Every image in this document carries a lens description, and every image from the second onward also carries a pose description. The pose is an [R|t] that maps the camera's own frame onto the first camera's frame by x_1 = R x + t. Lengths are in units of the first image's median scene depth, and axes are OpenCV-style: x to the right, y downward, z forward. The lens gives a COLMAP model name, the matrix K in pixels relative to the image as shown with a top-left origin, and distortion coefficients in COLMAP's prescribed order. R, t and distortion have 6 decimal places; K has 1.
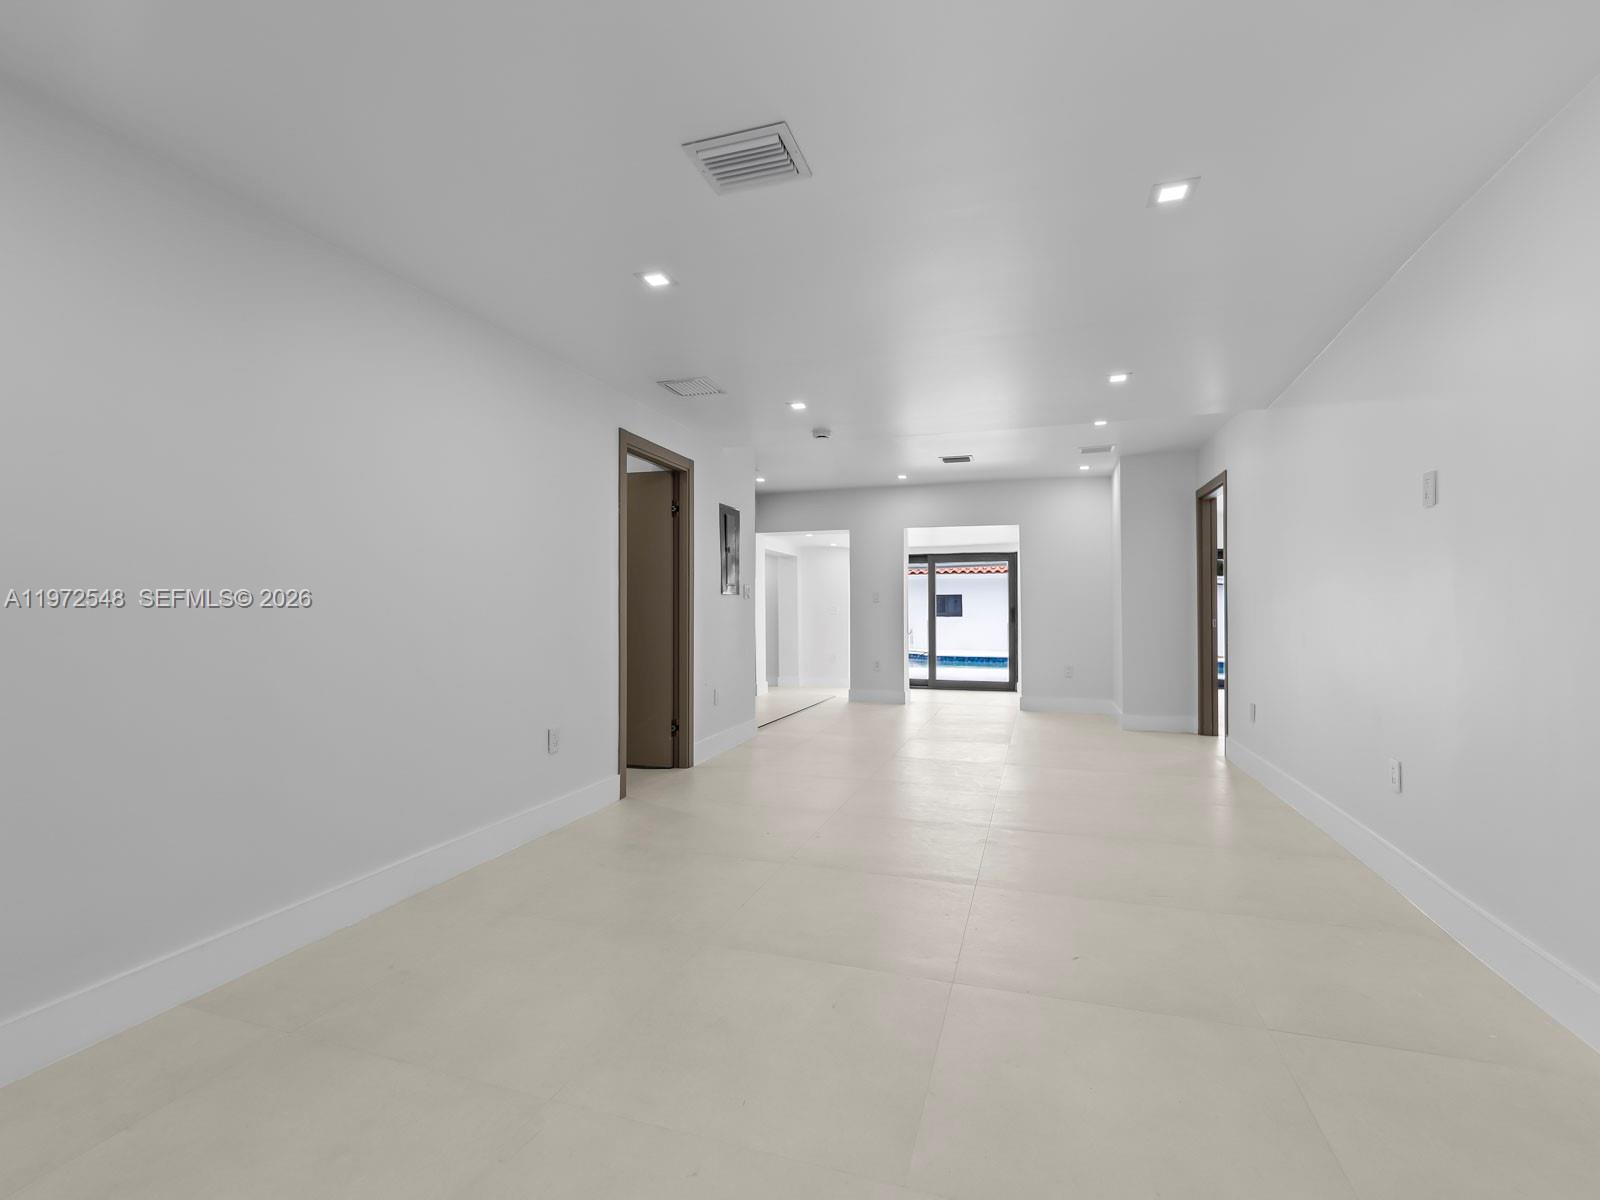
lens RADIAL K [[734.3, 0, 804.6], [0, 734.3, 605.8], [0, 0, 1]] dist [-0.014271, 0.000579]
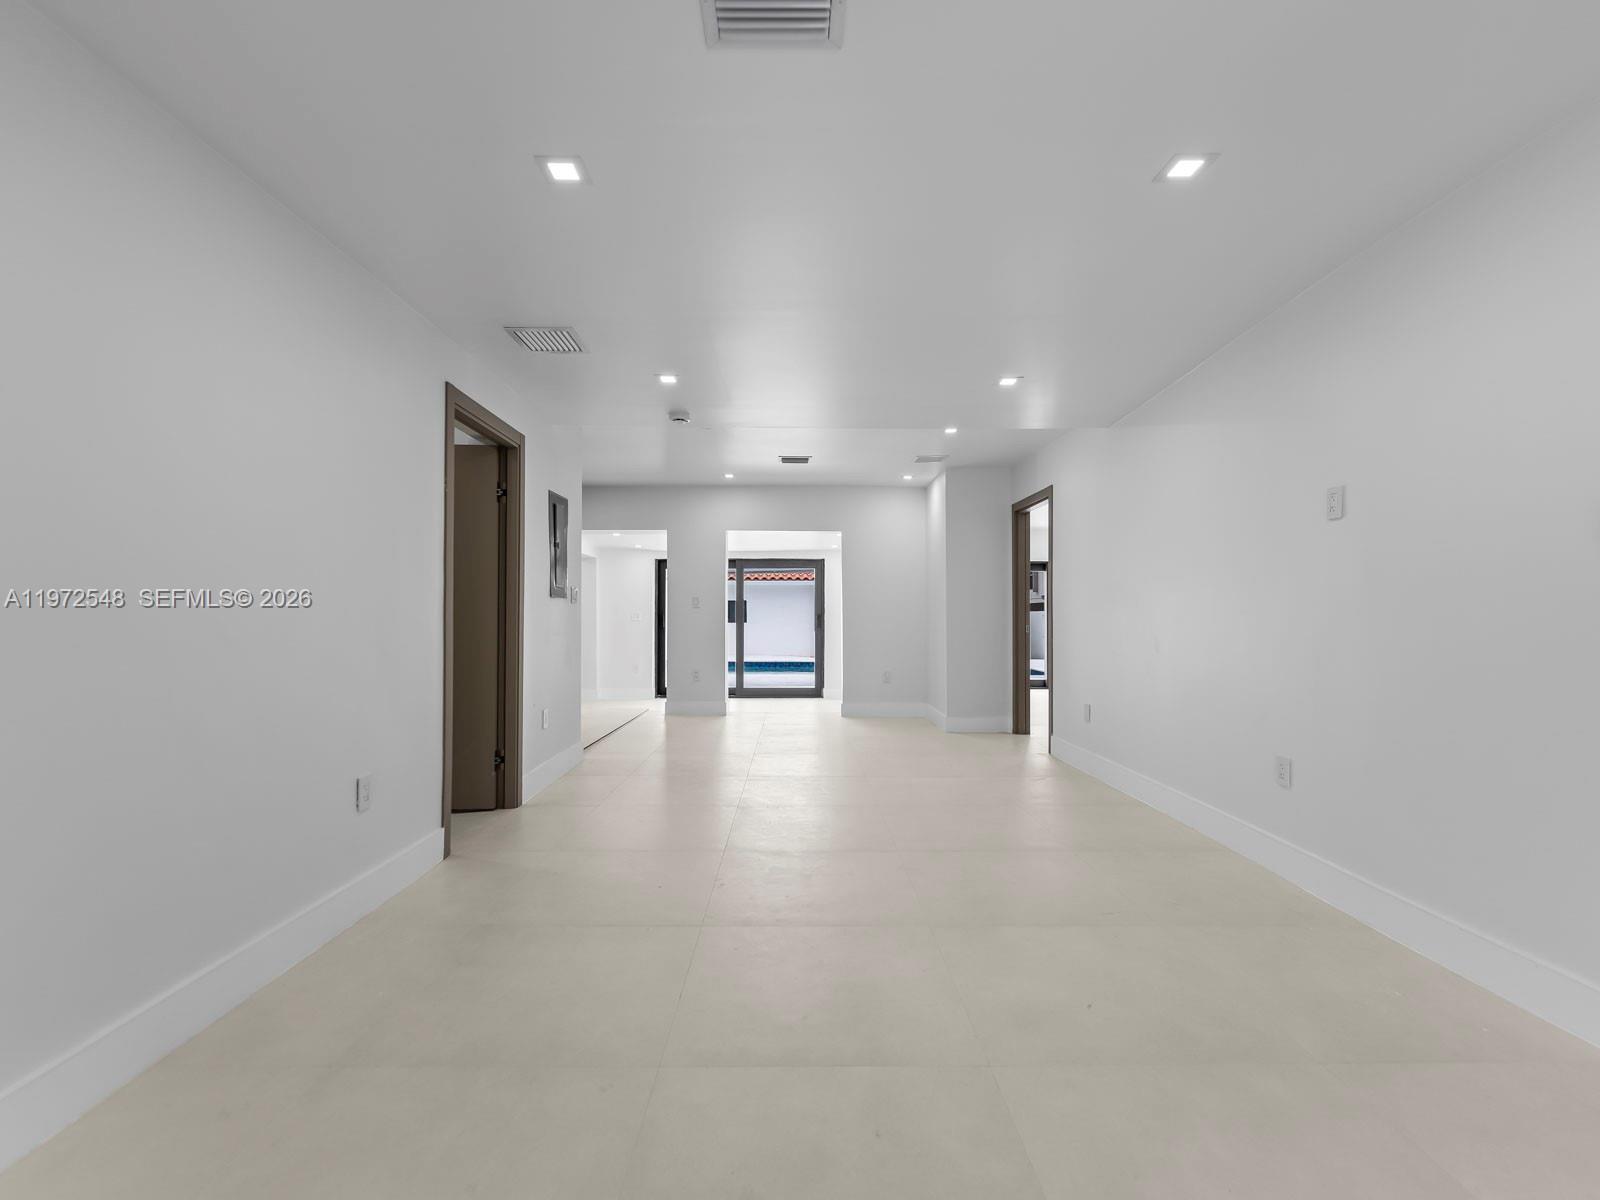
lens RADIAL K [[723.5, 0, 799.0], [0, 723.5, 612.4], [0, 0, 1]] dist [-0.013358, -0.000021]
pose [[0.948958, 0.002564, 0.315393, -0.088243], [-0.002559, 0.999997, -0.000430, 0.000732], [-0.315393, -0.000399, 0.948961, 0.101128]]
